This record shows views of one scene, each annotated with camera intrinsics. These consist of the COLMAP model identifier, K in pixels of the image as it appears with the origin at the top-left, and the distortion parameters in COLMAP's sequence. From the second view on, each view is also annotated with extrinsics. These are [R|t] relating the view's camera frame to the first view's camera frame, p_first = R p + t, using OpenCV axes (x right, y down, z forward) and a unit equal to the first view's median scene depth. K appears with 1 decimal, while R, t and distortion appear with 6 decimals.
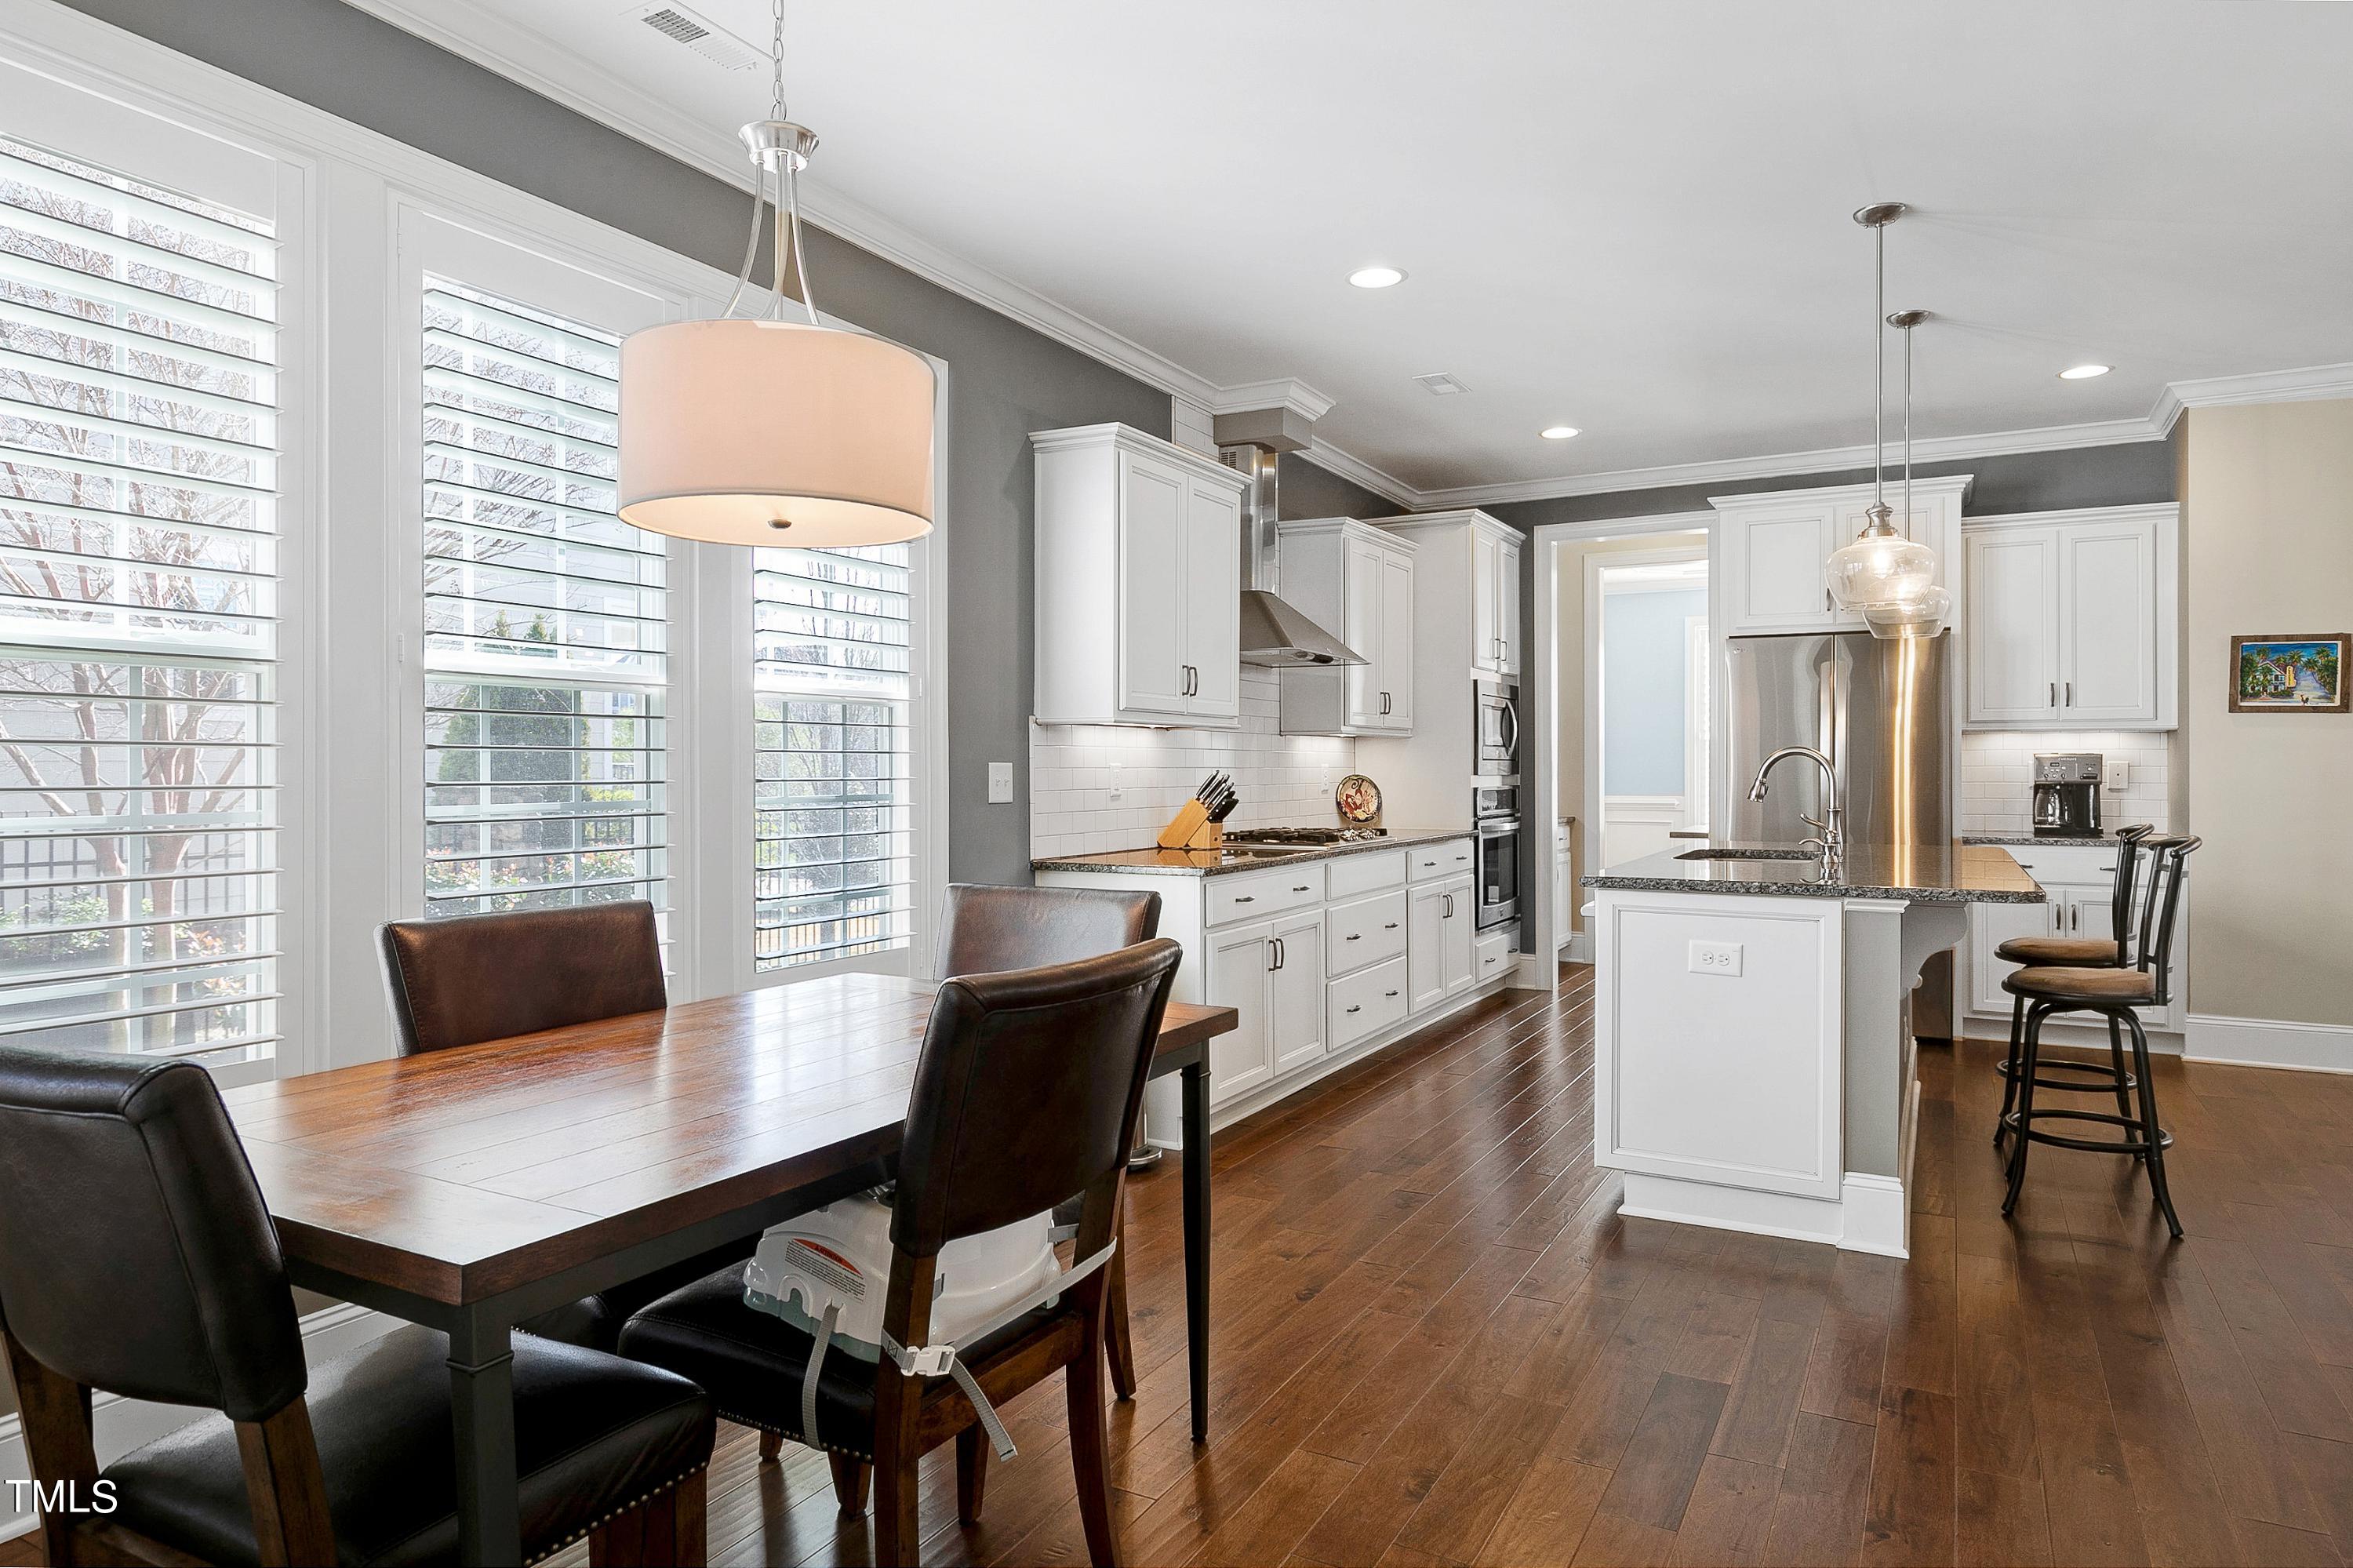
lens RADIAL K [[1446.2, 0, 1169.5], [0, 1446.2, 767.9], [0, 0, 1]] dist [0.005886, 0.002854]
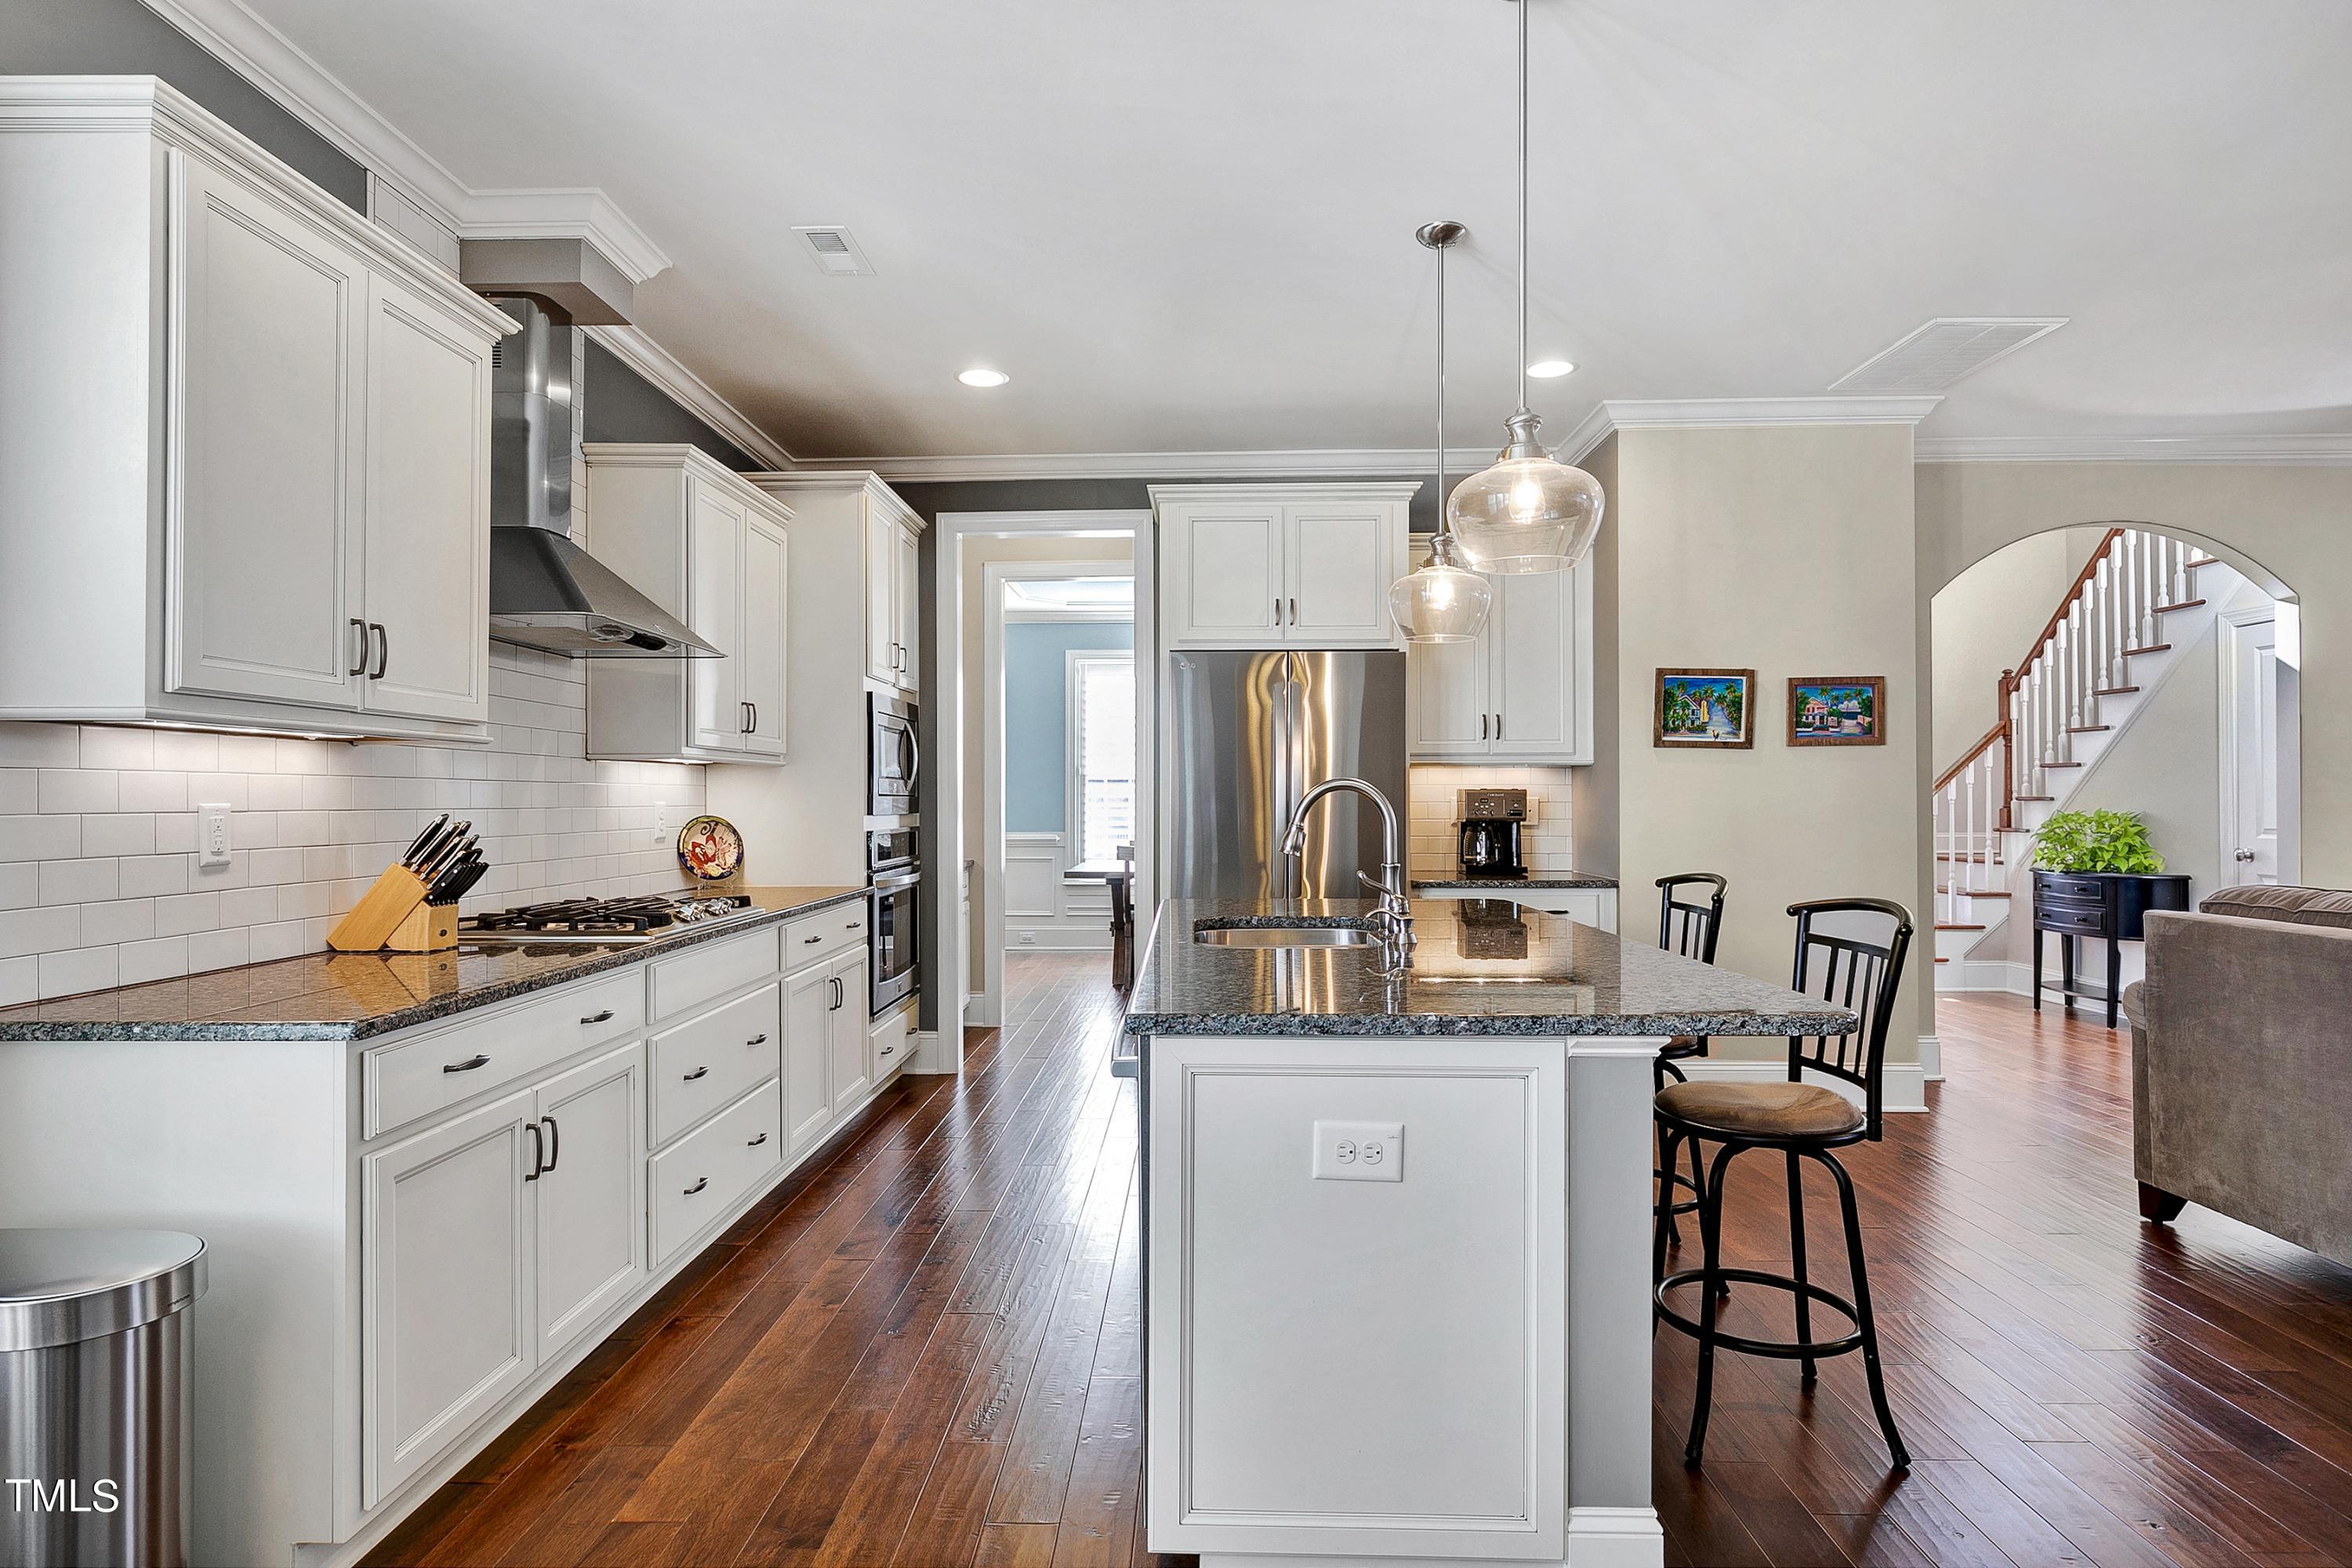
lens RADIAL K [[1291.1, 0, 1175.8], [0, 1291.1, 786.4], [0, 0, 1]] dist [-0.003517, 0.001669]
pose [[0.892851, 0.003283, 0.450340, 0.051713], [0.002127, 0.999932, -0.011506, -0.002433], [-0.450347, 0.011231, 0.892783, 0.341978]]
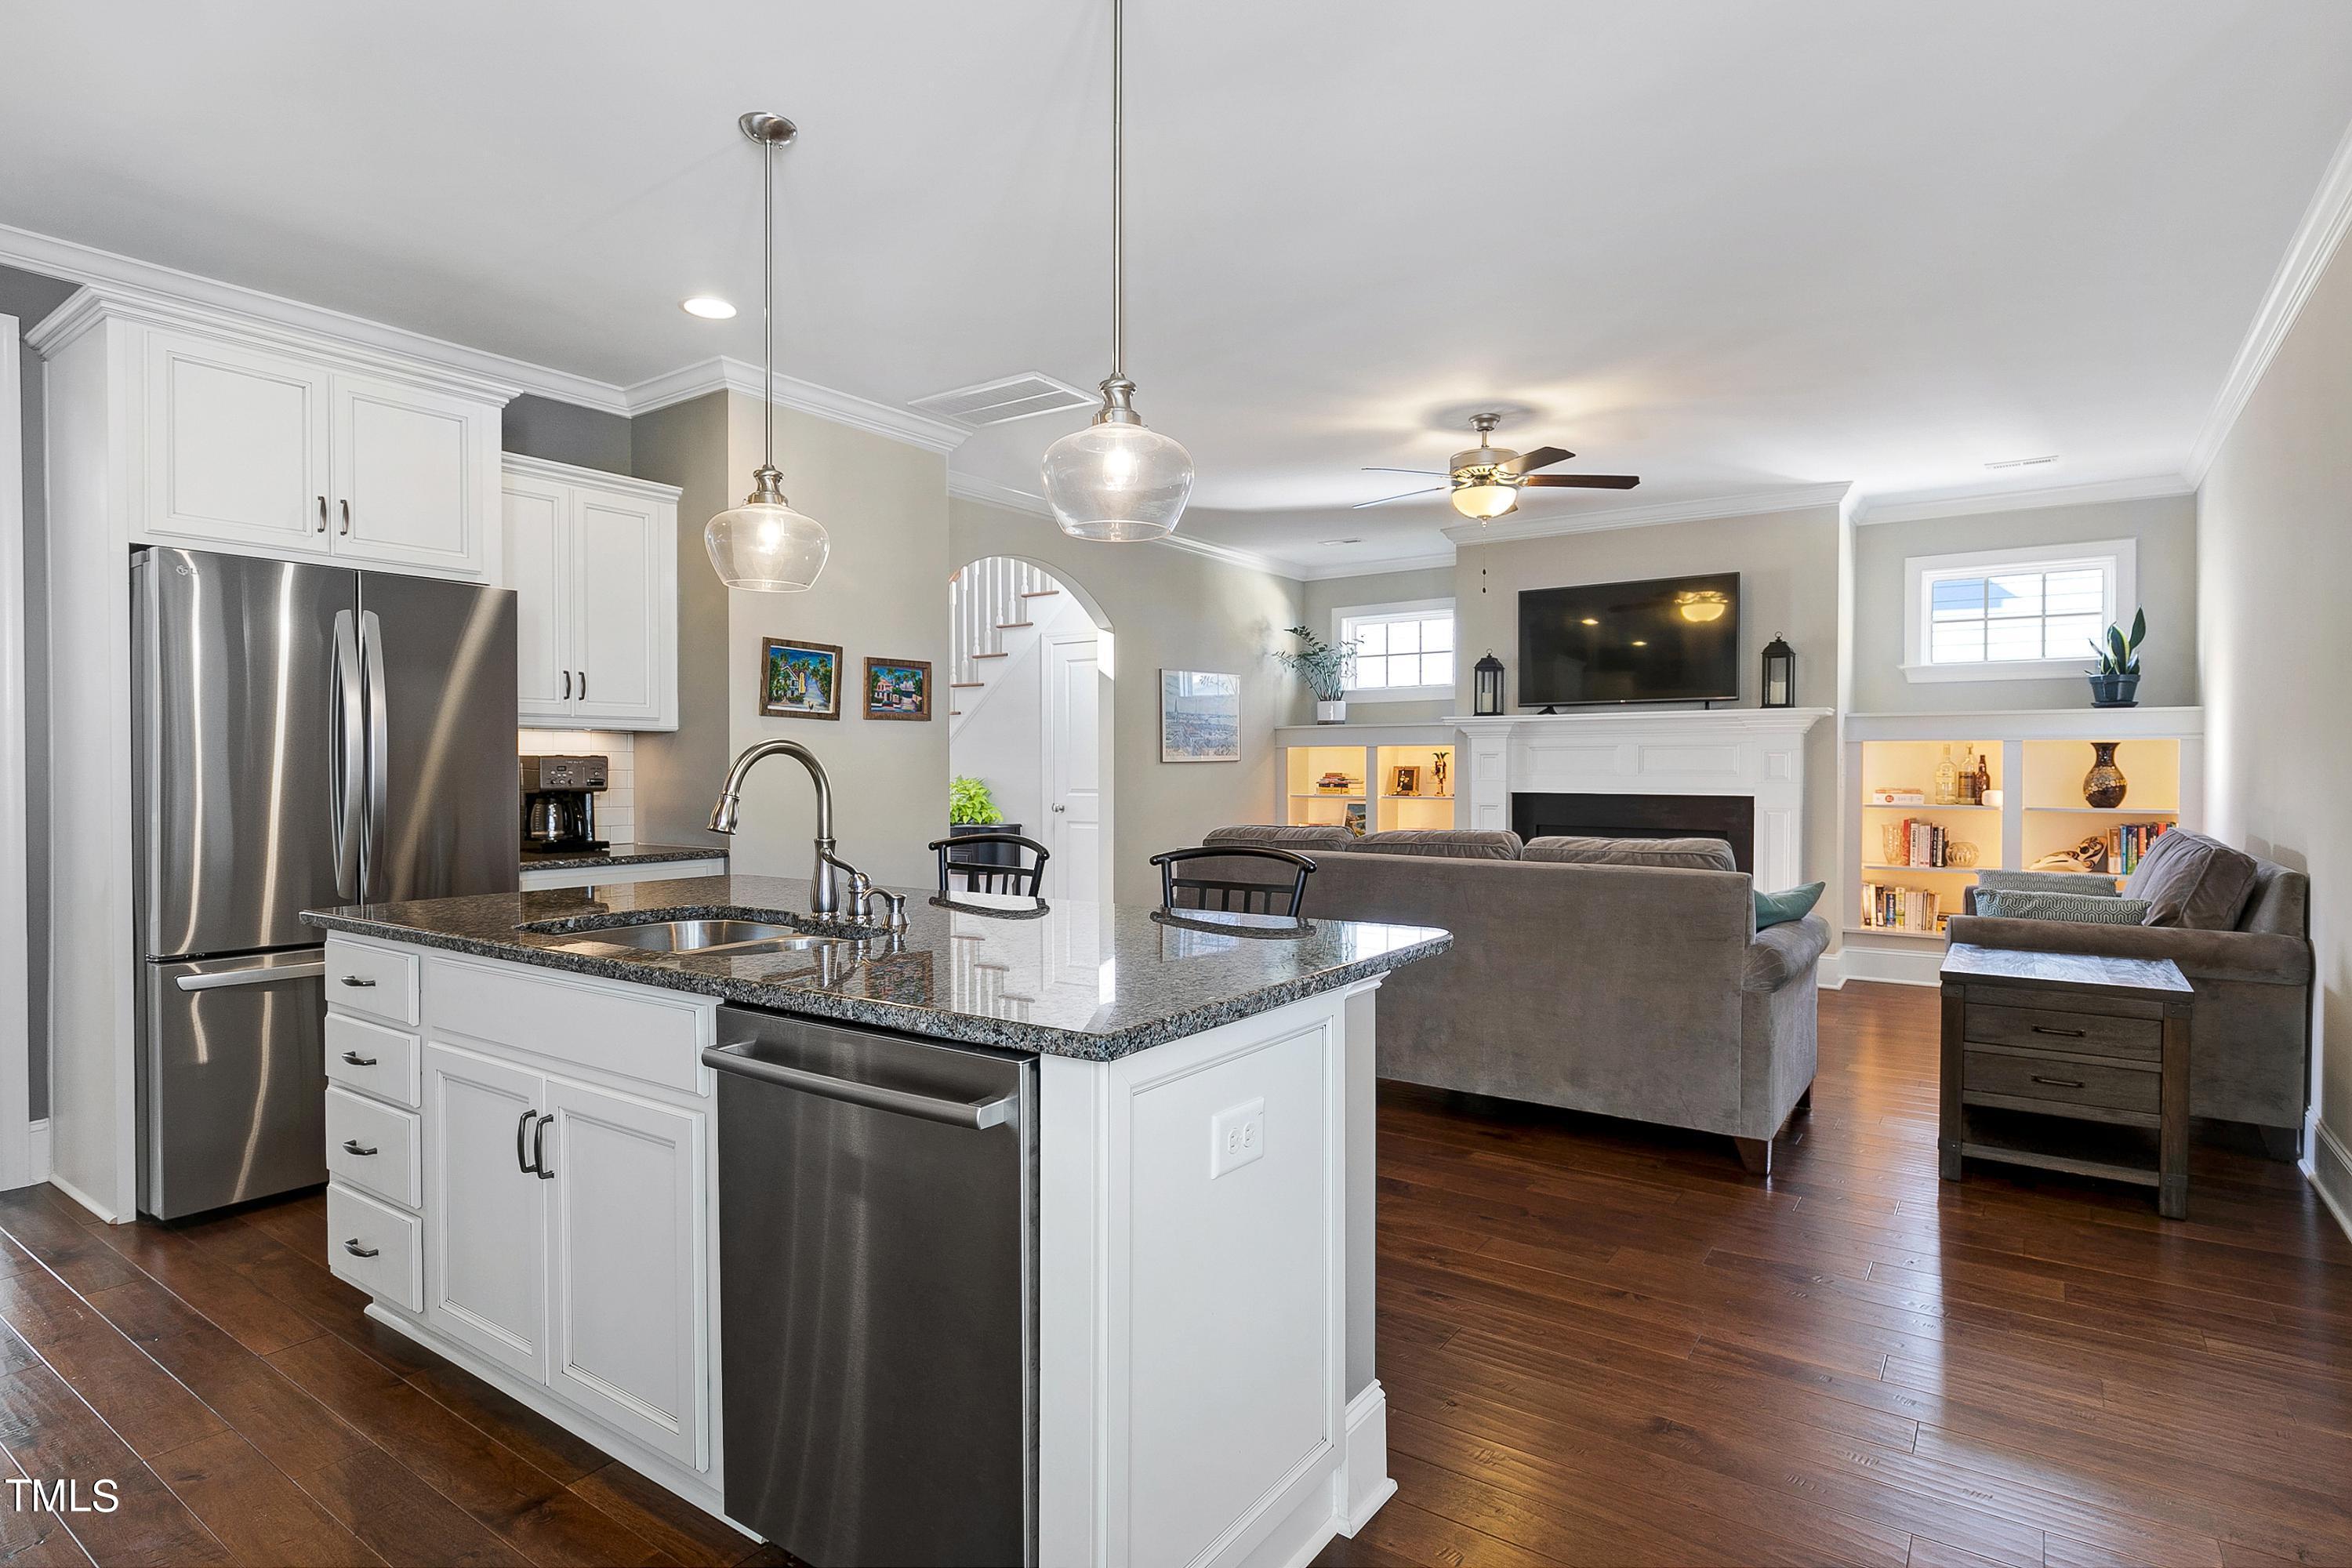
lens RADIAL K [[1194.7, 0, 1184.9], [0, 1194.7, 779.5], [0, 0, 1]] dist [0.001595, -0.000178]
pose [[0.118184, -0.009490, 0.992946, -0.032572], [0.002750, 0.999954, 0.009230, -0.001424], [-0.992988, 0.001640, 0.118205, 0.567226]]
